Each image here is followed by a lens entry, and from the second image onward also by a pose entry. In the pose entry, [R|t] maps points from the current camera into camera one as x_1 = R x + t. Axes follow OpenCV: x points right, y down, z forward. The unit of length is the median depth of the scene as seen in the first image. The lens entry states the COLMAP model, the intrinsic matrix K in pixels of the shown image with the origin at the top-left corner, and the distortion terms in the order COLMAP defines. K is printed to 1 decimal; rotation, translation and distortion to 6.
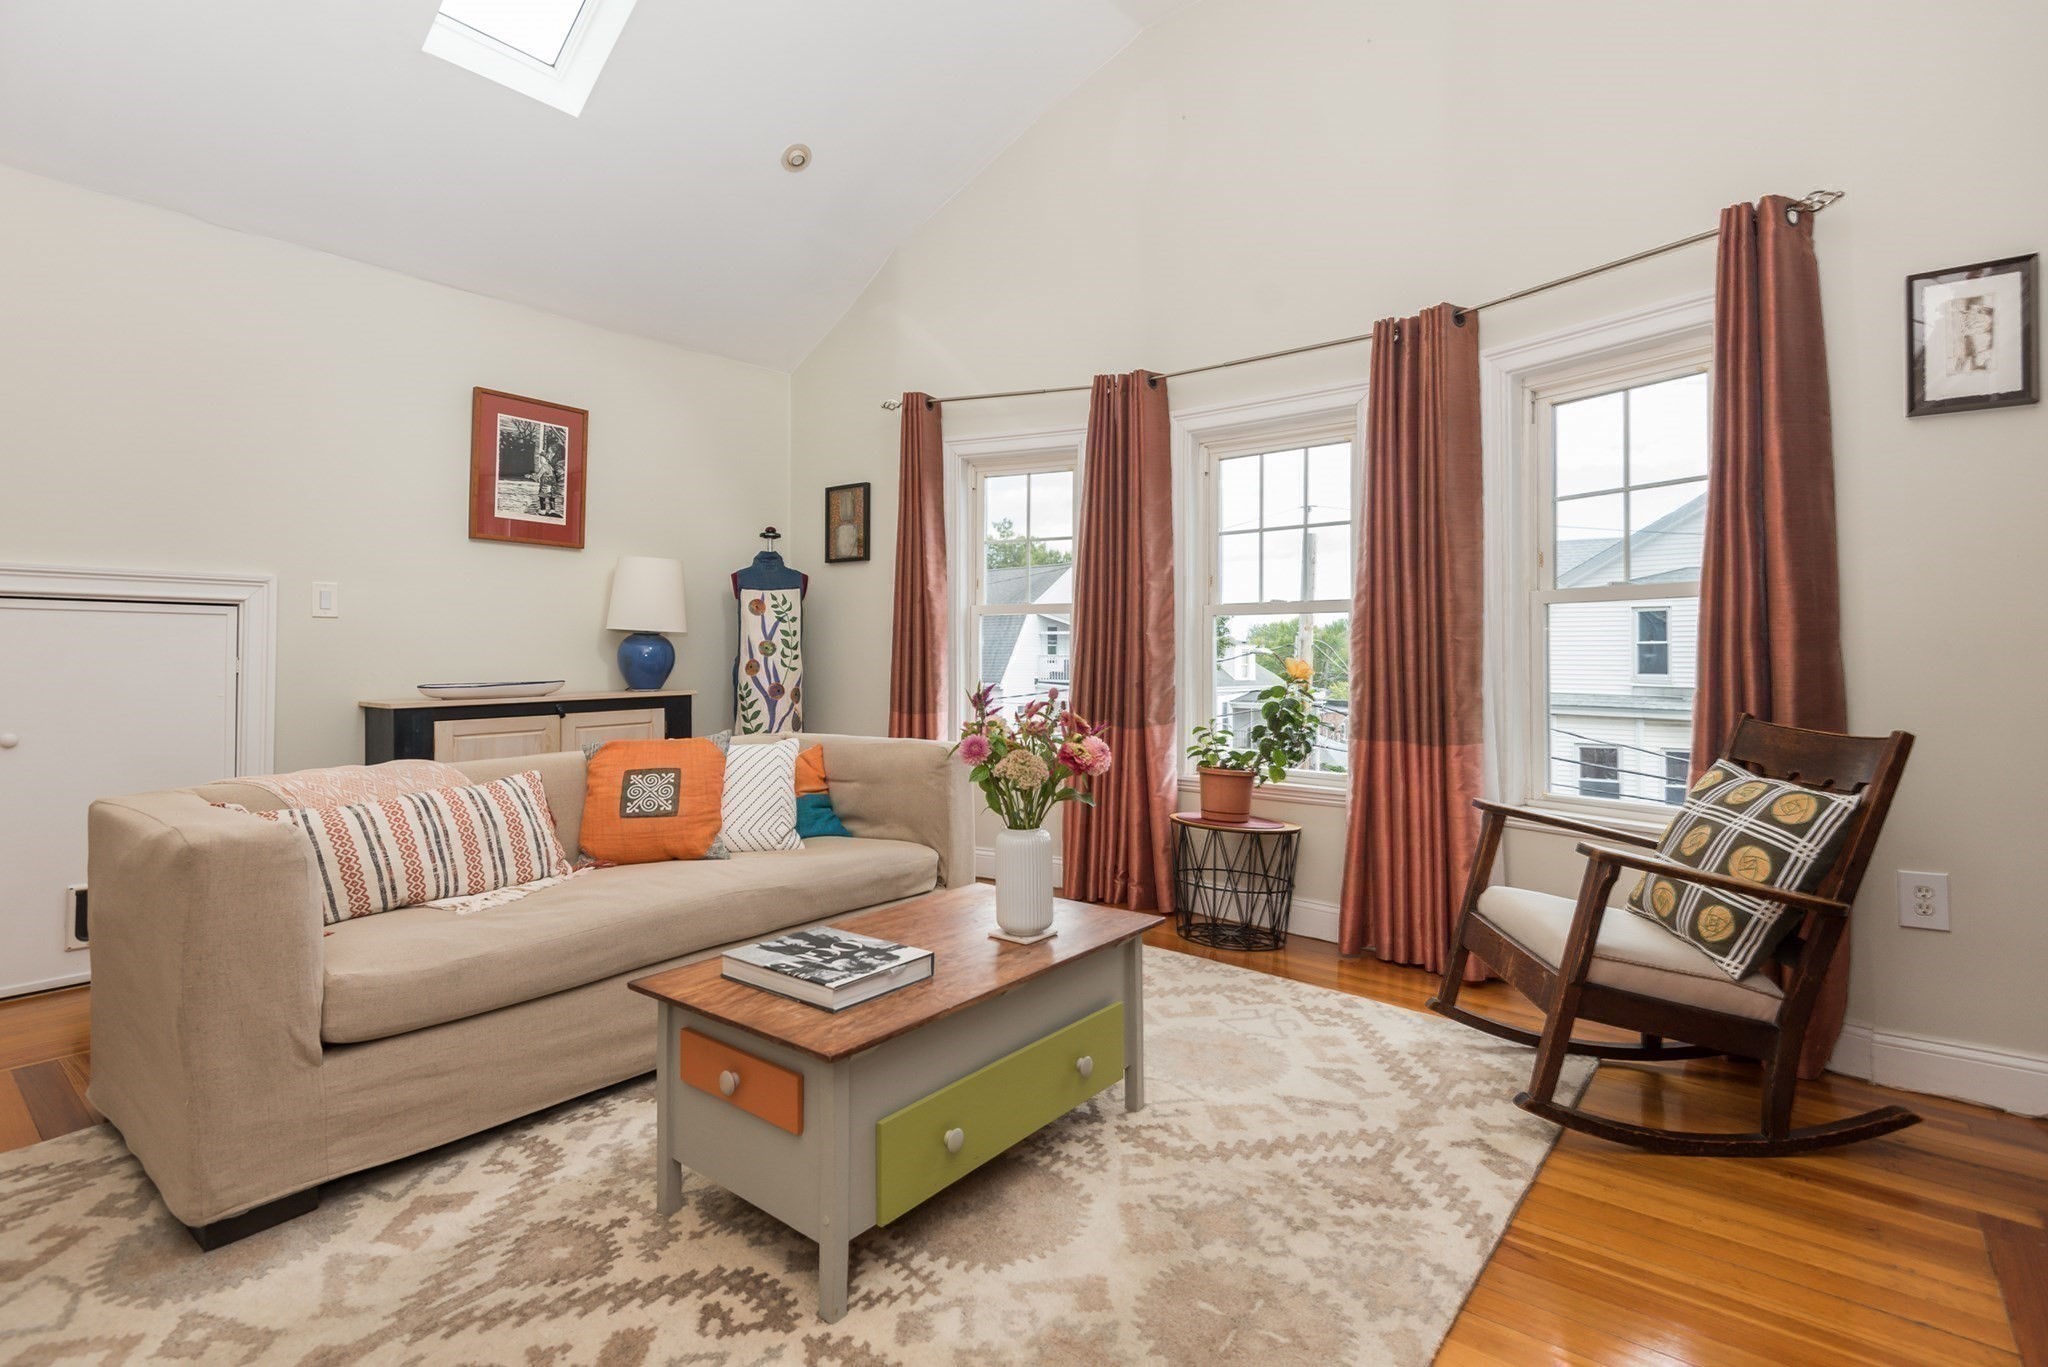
lens RADIAL K [[961.0, 0, 1006.1], [0, 961.0, 650.6], [0, 0, 1]] dist [0.038027, -0.029340]
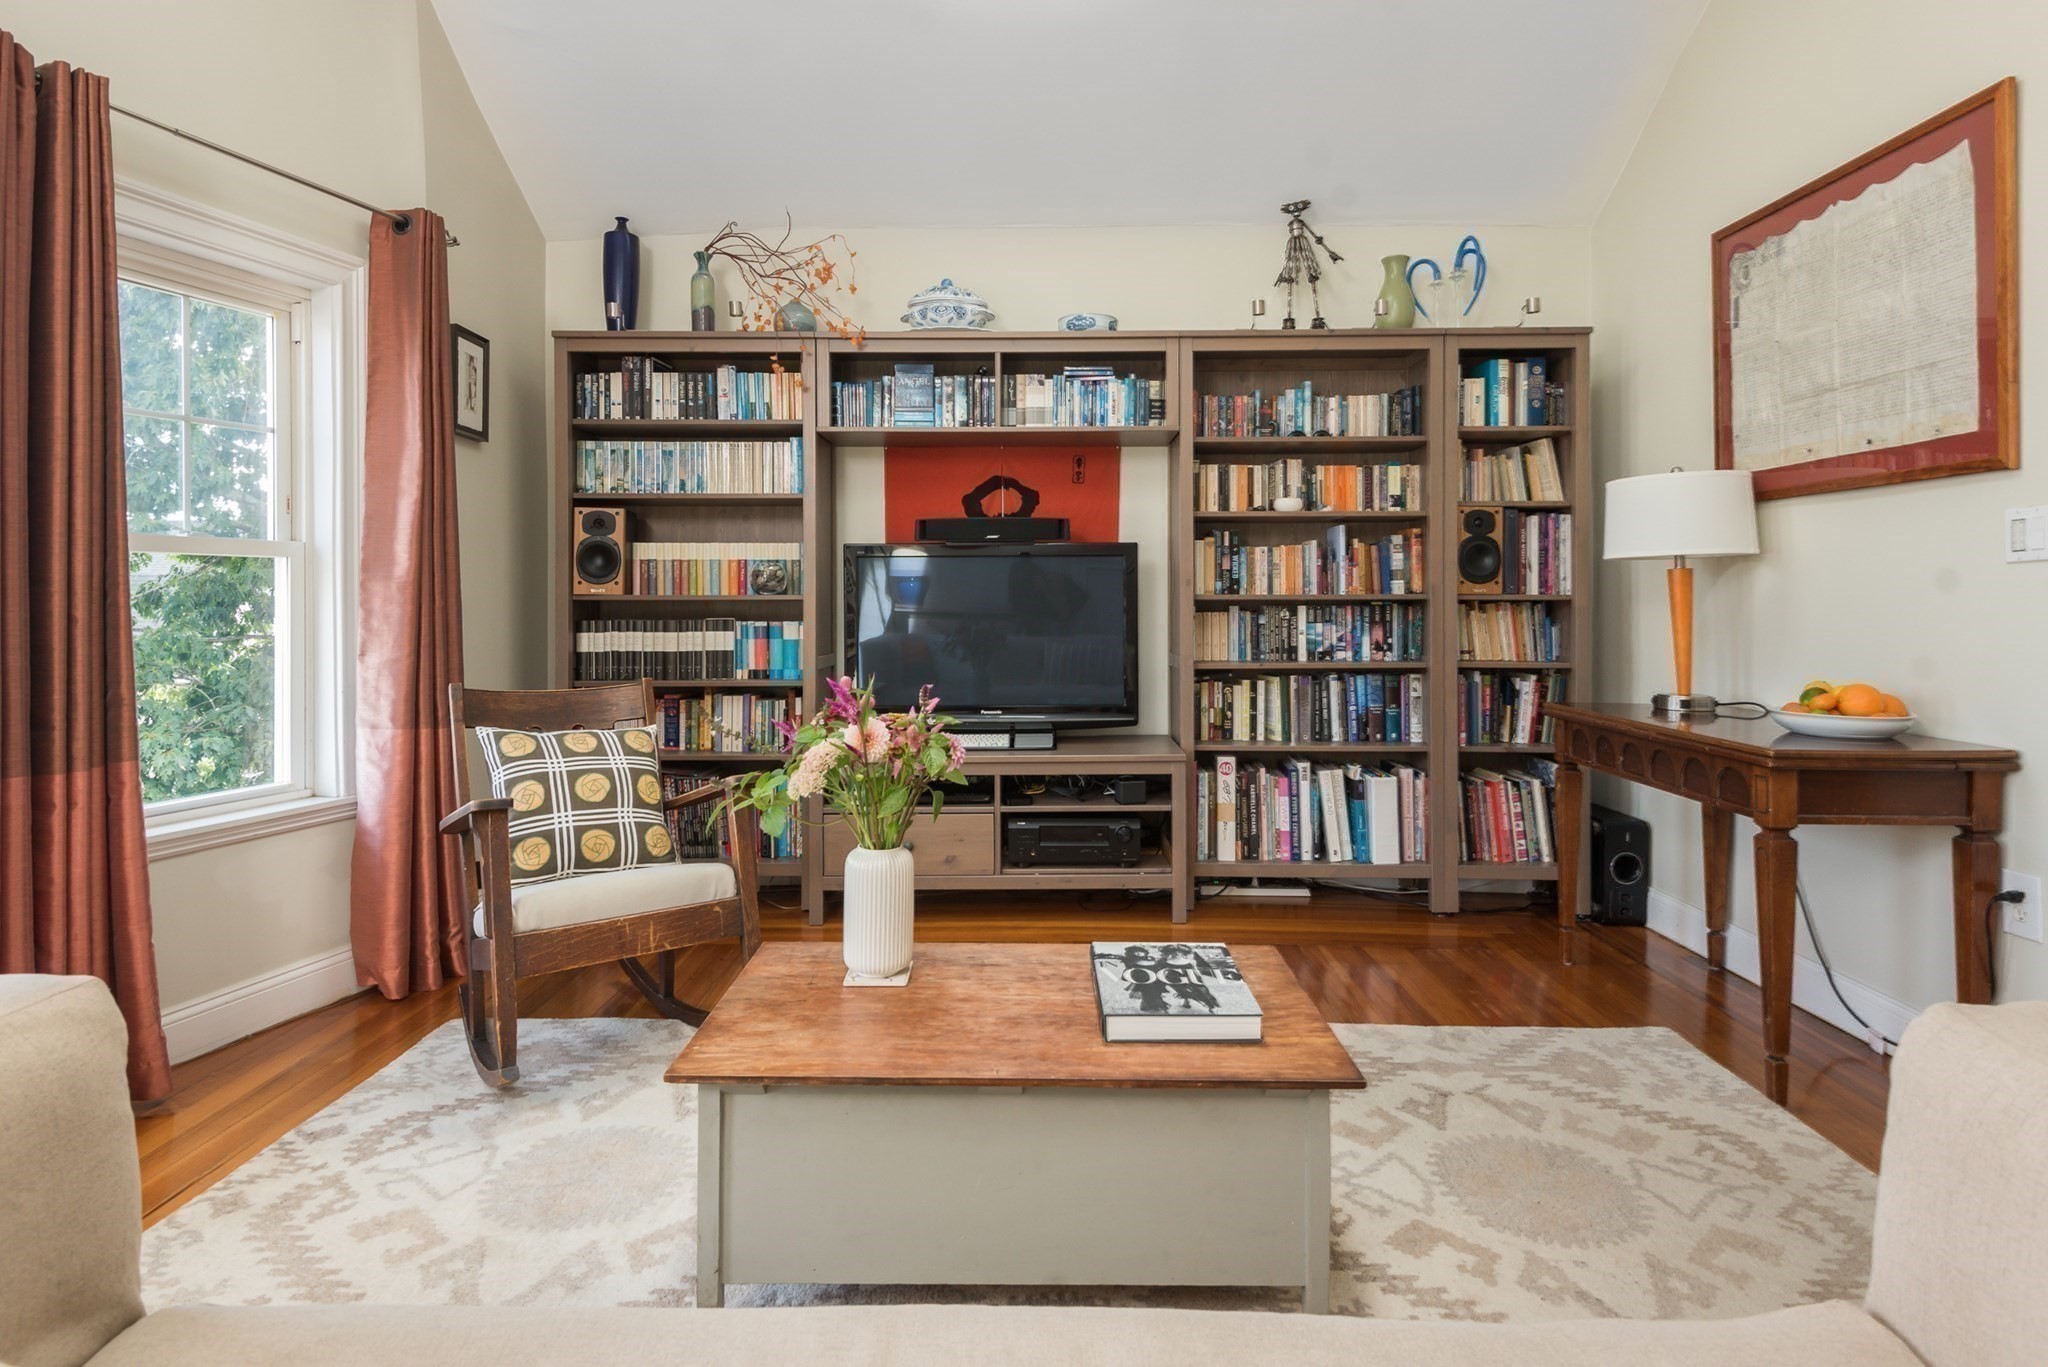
lens RADIAL K [[1056.8, 0, 1023.8], [0, 1056.8, 597.7], [0, 0, 1]] dist [0.044956, -0.032966]
pose [[-0.630605, -0.001672, 0.776102, -0.394536], [-0.011816, 0.999902, -0.007446, -0.012847], [-0.776014, -0.013866, -0.630563, 0.791040]]
